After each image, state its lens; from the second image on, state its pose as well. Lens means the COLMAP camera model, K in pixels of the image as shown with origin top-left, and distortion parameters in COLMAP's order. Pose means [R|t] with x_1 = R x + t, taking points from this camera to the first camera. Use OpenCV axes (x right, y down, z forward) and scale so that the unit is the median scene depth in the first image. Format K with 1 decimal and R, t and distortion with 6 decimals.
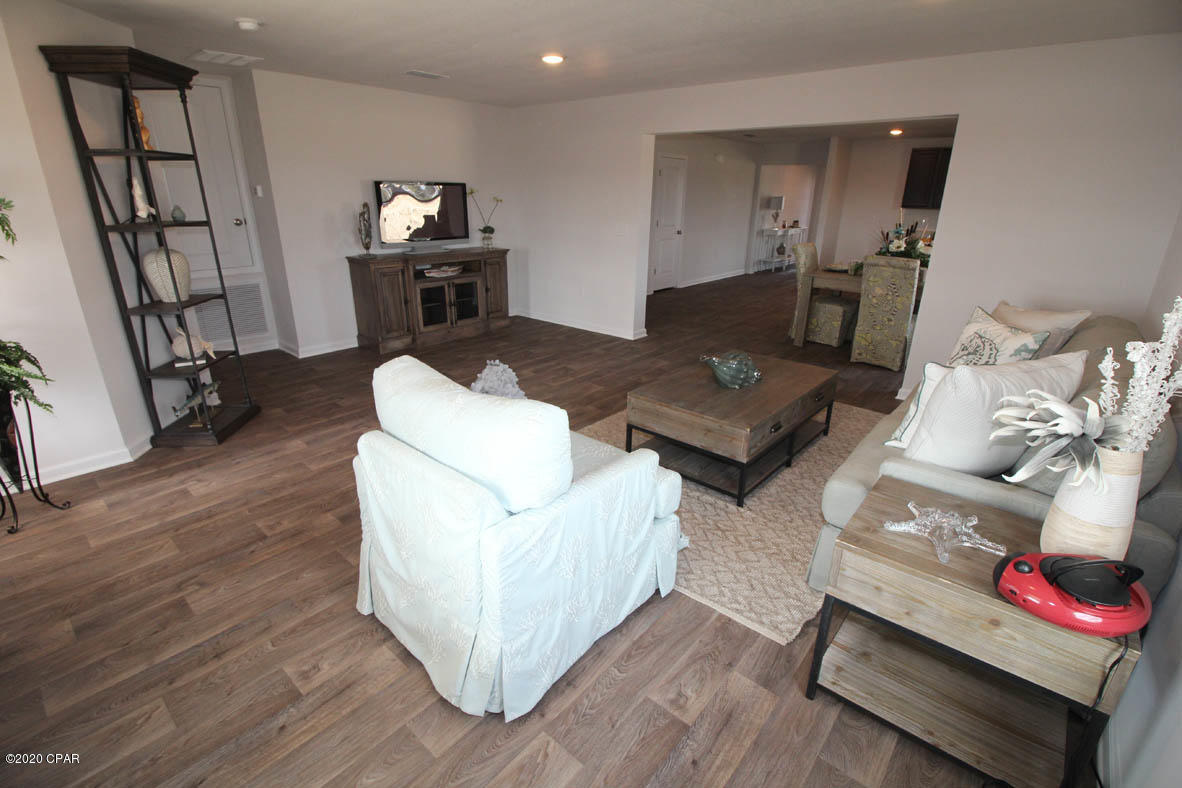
lens RADIAL K [[544.1, 0, 594.5], [0, 544.1, 392.8], [0, 0, 1]] dist [0.001928, -0.014668]
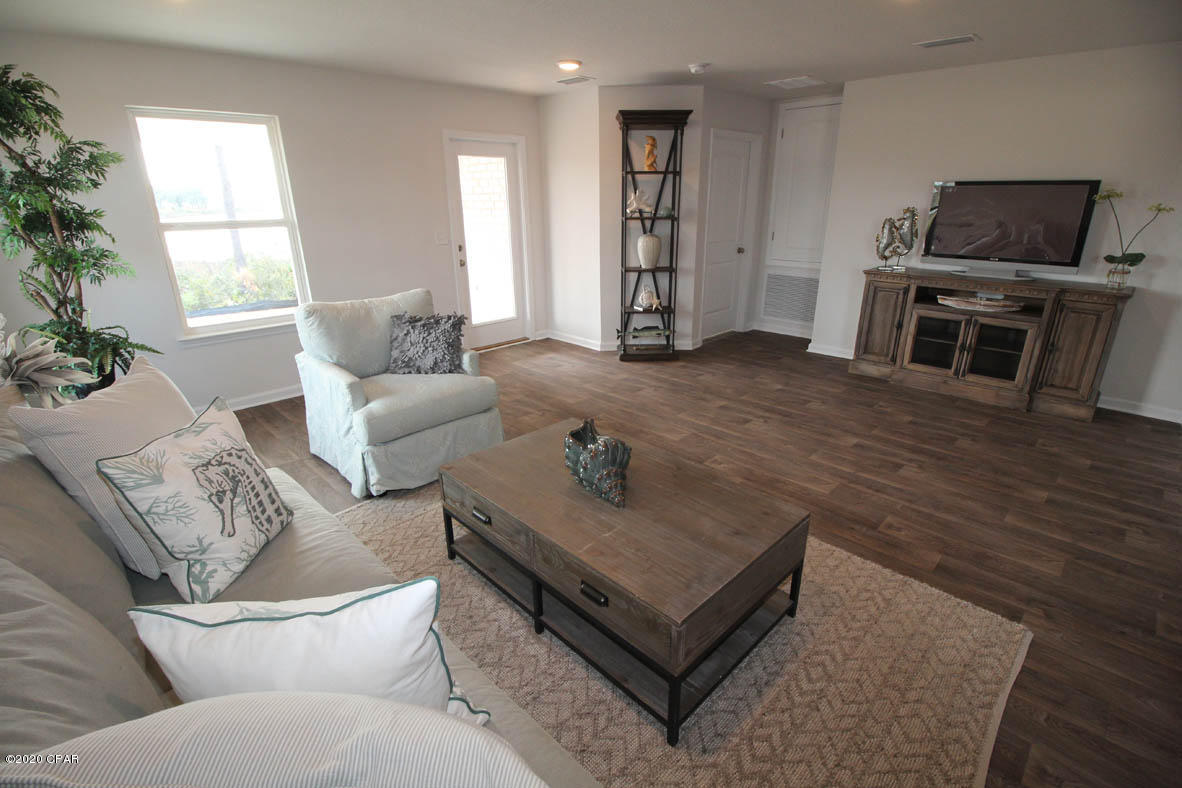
lens RADIAL K [[544.1, 0, 594.5], [0, 544.1, 392.8], [0, 0, 1]] dist [0.001928, -0.014668]
pose [[-0.072811, 0.328138, -0.941819, 0.497645], [-0.335910, 0.881085, 0.332947, -0.195316], [0.939075, 0.340609, 0.046072, 0.551154]]
